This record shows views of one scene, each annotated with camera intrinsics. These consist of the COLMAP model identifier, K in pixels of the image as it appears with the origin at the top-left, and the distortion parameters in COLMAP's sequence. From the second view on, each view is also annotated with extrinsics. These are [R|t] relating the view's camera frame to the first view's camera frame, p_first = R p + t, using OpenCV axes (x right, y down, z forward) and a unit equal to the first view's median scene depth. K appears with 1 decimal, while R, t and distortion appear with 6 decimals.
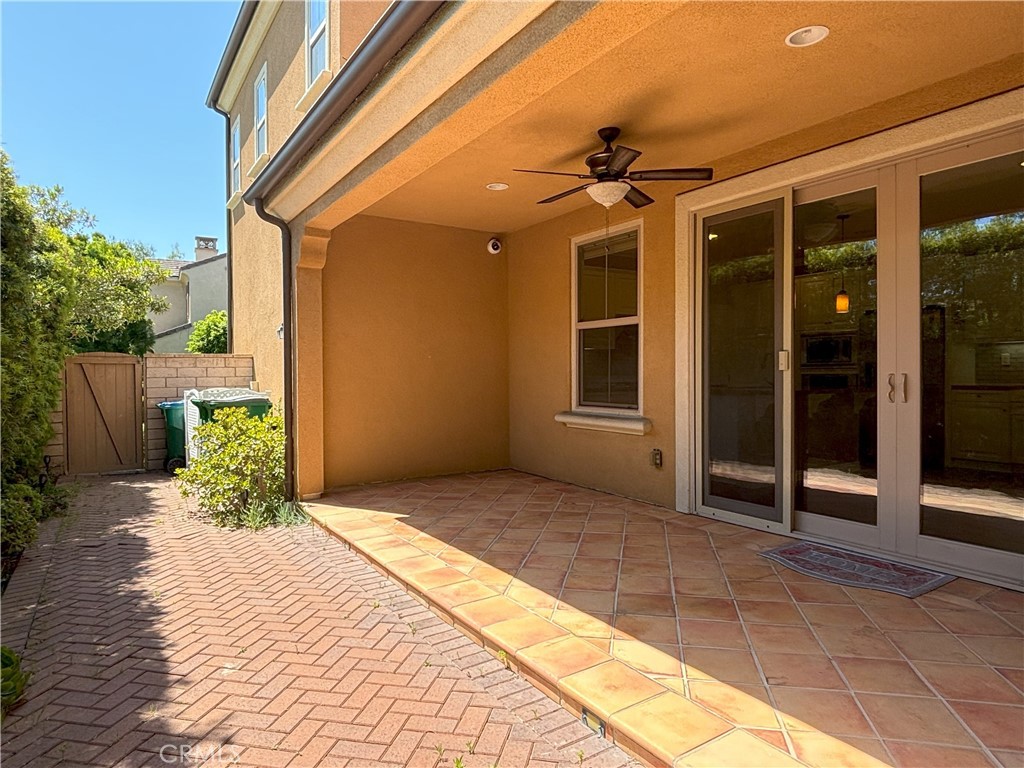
lens RADIAL K [[632.0, 0, 511.1], [0, 632.0, 378.5], [0, 0, 1]] dist [0.065059, -0.075381]
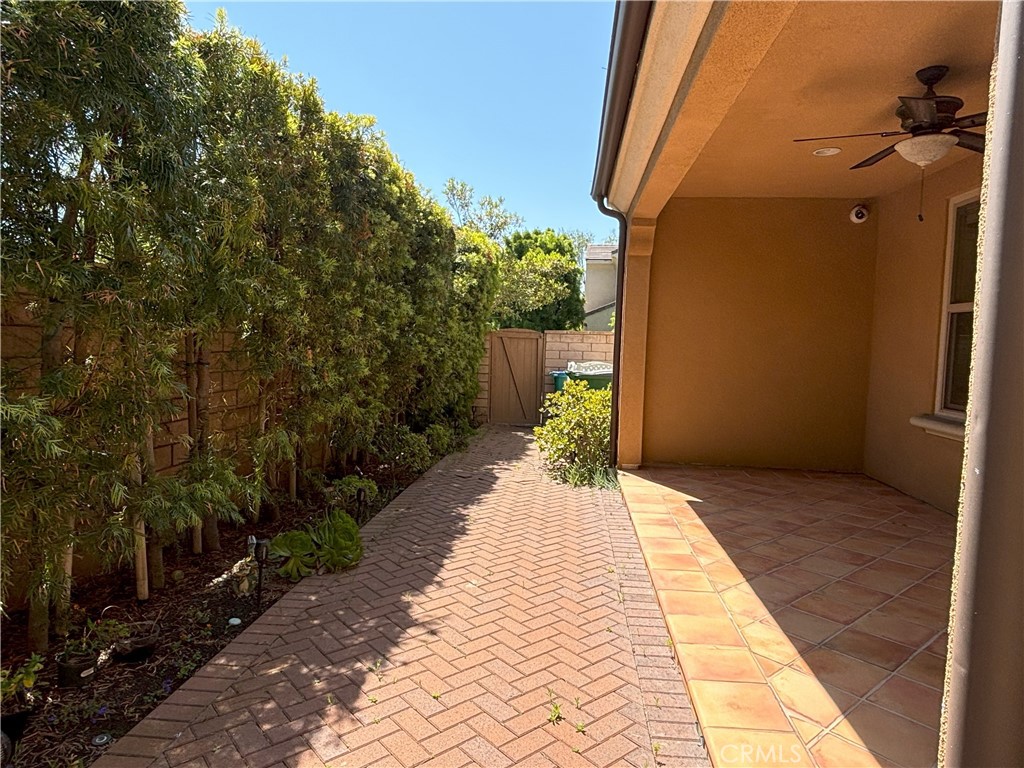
lens RADIAL K [[632.0, 0, 511.1], [0, 632.0, 378.5], [0, 0, 1]] dist [0.065059, -0.075381]
pose [[0.785737, 0.068580, -0.614748, 0.258231], [-0.043955, 0.997513, 0.055100, -0.022930], [0.616997, -0.016273, 0.786797, 0.032065]]
